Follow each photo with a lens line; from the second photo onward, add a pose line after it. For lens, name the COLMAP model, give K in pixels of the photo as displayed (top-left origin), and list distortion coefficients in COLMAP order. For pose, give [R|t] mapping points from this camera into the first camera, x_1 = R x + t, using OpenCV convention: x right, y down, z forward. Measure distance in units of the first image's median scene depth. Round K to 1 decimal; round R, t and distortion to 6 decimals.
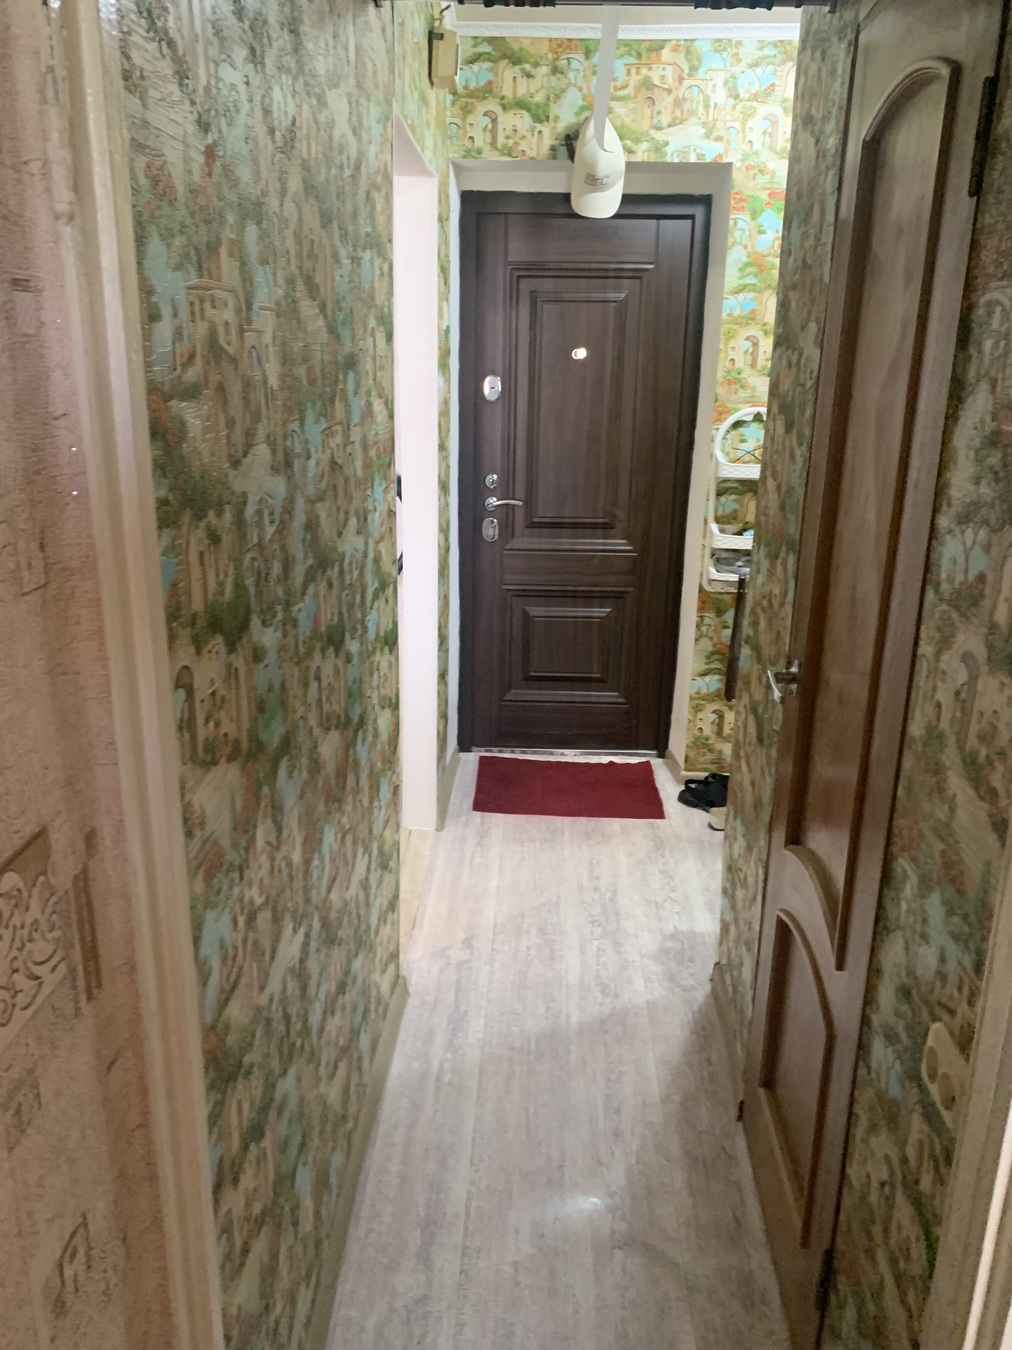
lens RADIAL K [[1027.9, 0, 504.8], [0, 1027.9, 674.4], [0, 0, 1]] dist [0.023884, -0.010811]
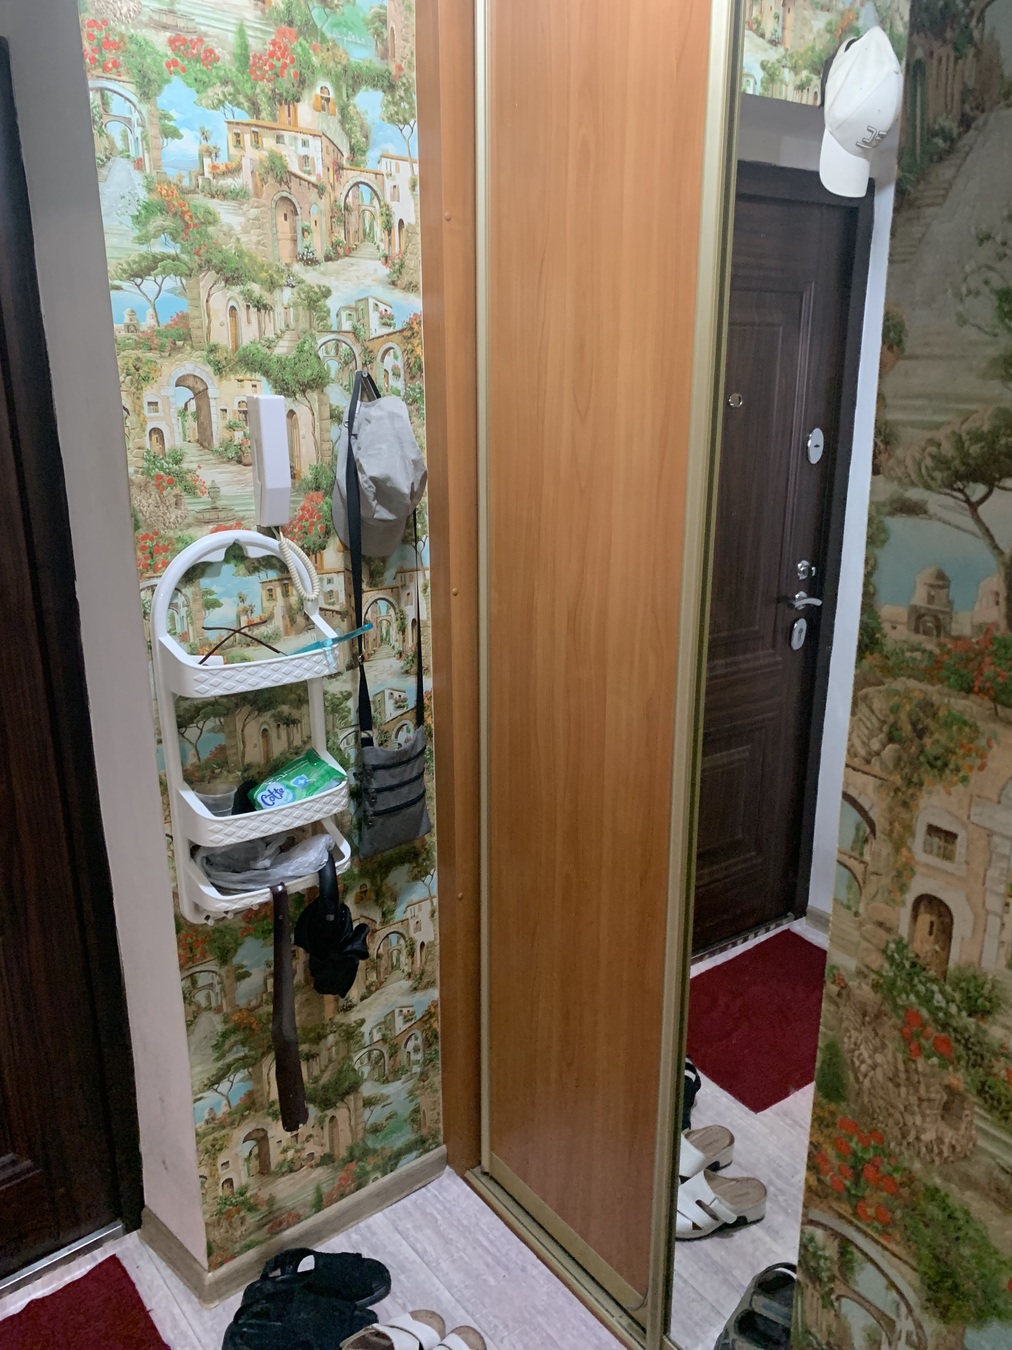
lens RADIAL K [[1027.9, 0, 493.6], [0, 1027.9, 702.3], [0, 0, 1]] dist [0.023884, -0.010811]
pose [[0.751287, -0.213862, 0.624364, 0.030465], [0.212464, 0.974052, 0.077984, -0.193266], [-0.624841, 0.074067, 0.777231, 0.568740]]
